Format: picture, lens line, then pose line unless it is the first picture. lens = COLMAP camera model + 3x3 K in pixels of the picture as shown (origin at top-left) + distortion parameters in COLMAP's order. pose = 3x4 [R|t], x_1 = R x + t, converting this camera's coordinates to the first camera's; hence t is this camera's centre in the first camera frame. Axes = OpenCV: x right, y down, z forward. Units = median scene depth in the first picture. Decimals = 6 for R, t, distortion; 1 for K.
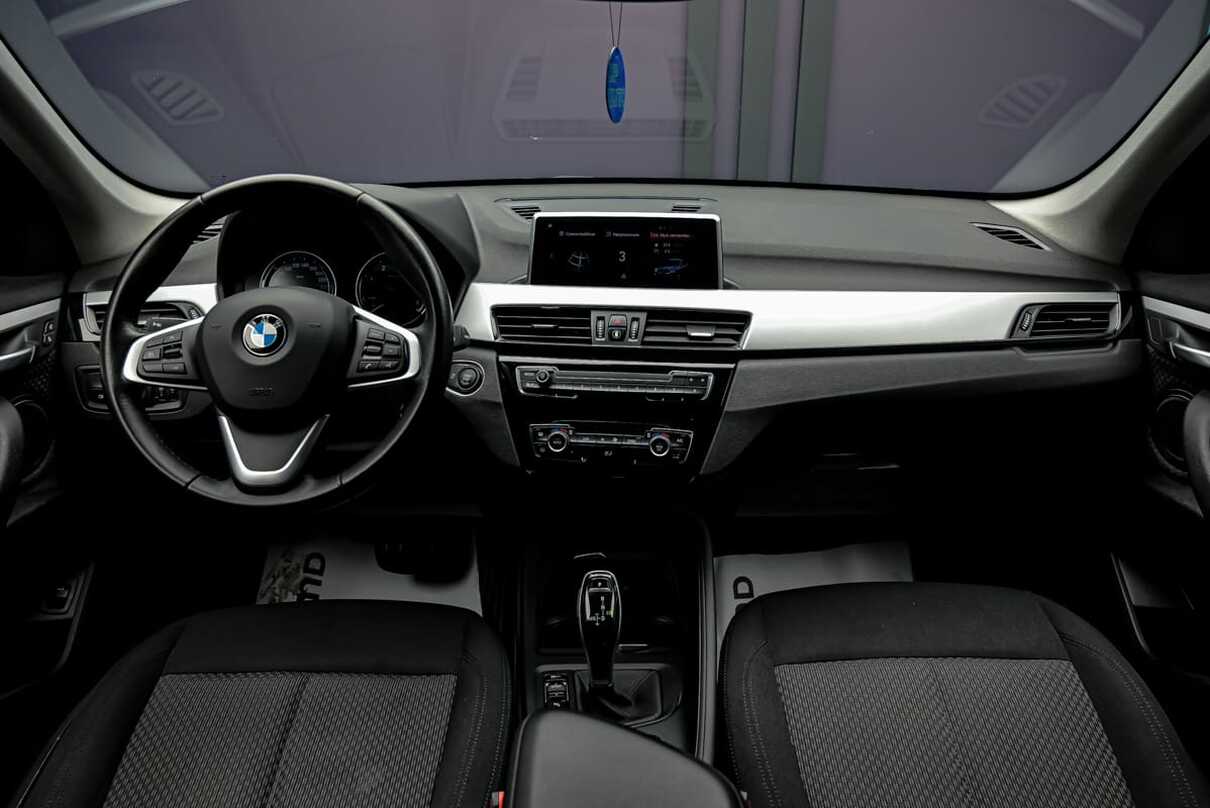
lens RADIAL K [[838.7, 0, 605.0], [0, 838.7, 404.0], [0, 0, 1]] dist [0.000245, 0.000020]
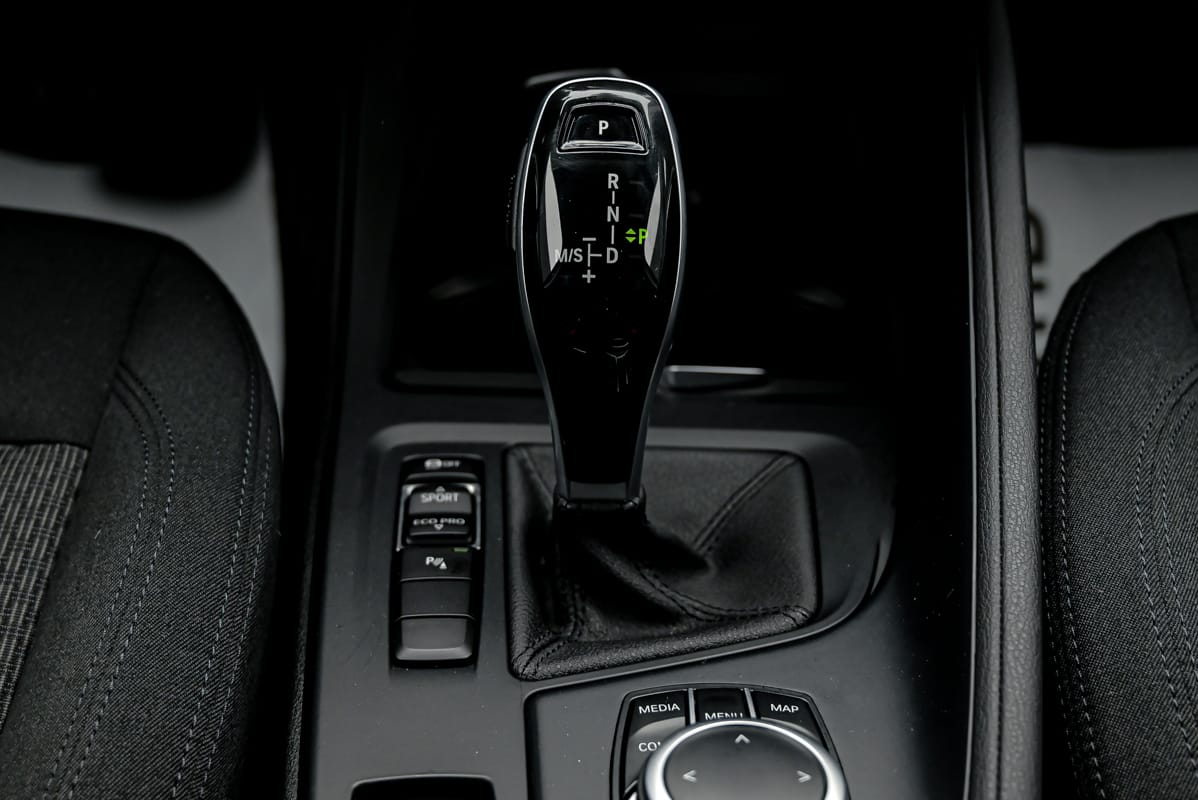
lens RADIAL K [[1310.8, 0, 599.0], [0, 1310.8, 400.0], [0, 0, 1]] dist [-0.001306, -0.001413]
pose [[0.999327, 0.034013, -0.013734, 0.000602], [-0.028953, 0.961299, 0.273983, 0.184441], [0.022521, -0.273401, 0.961636, 0.591750]]
